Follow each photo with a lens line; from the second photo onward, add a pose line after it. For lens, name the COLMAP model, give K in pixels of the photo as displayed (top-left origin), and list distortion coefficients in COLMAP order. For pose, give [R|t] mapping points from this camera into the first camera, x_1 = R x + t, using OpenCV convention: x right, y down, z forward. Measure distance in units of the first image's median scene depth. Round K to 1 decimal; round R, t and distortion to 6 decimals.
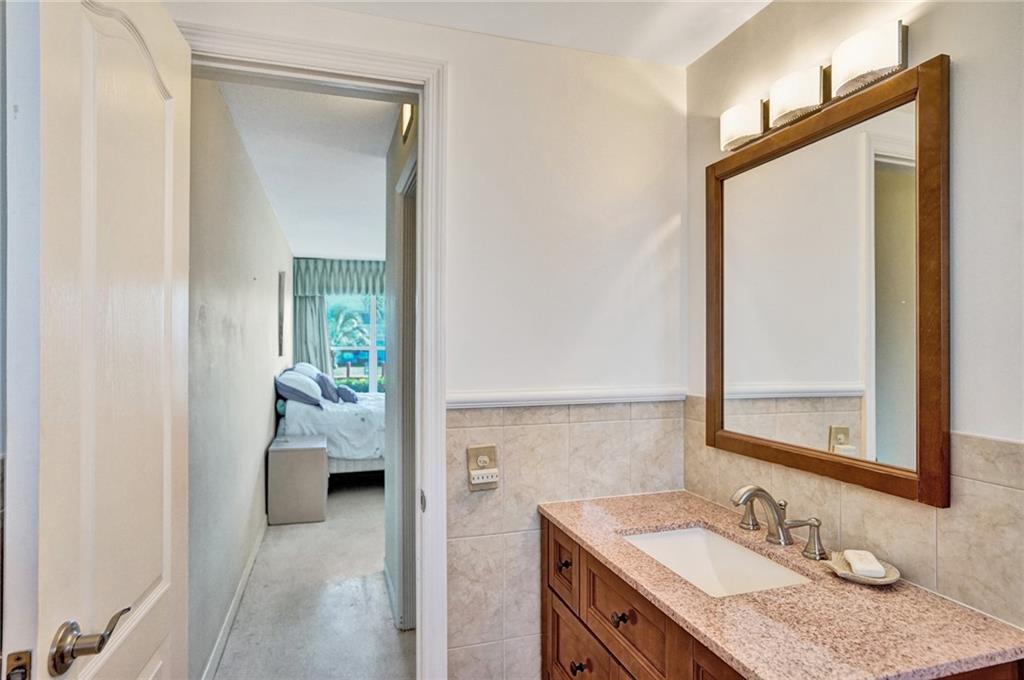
lens RADIAL K [[557.2, 0, 516.0], [0, 557.2, 342.3], [0, 0, 1]] dist [0.000198, -0.000732]
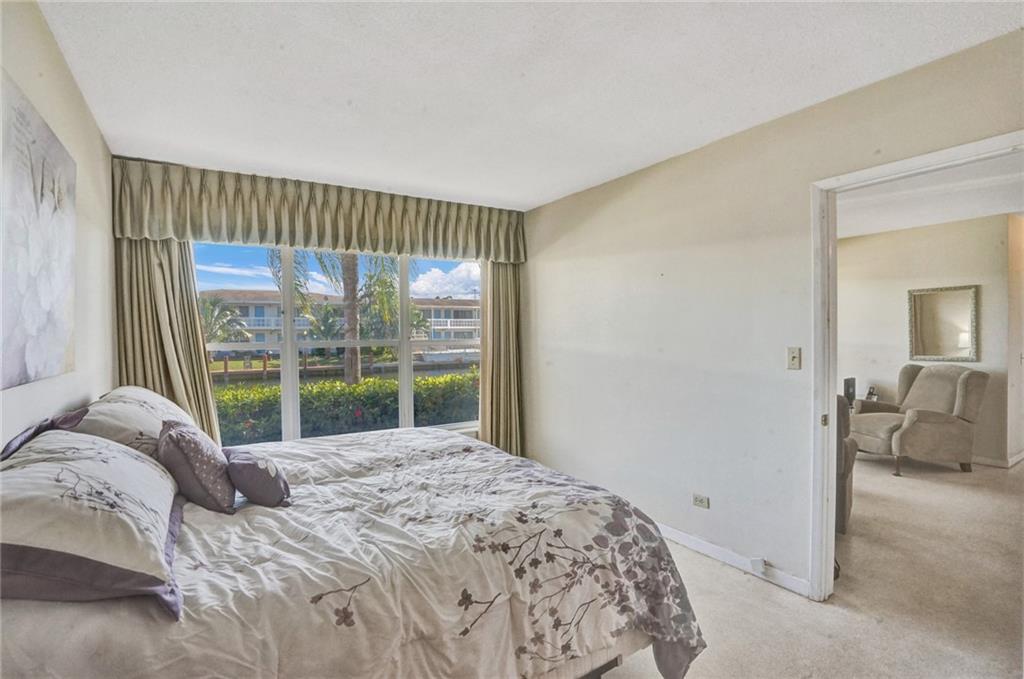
lens RADIAL K [[478.0, 0, 521.1], [0, 478.0, 338.8], [0, 0, 1]] dist [-0.041059, 0.010148]
pose [[0.963321, -0.021040, 0.267525, -0.221910], [0.016921, 0.999700, 0.017693, 0.000851], [-0.267817, -0.012518, 0.963388, 0.670840]]
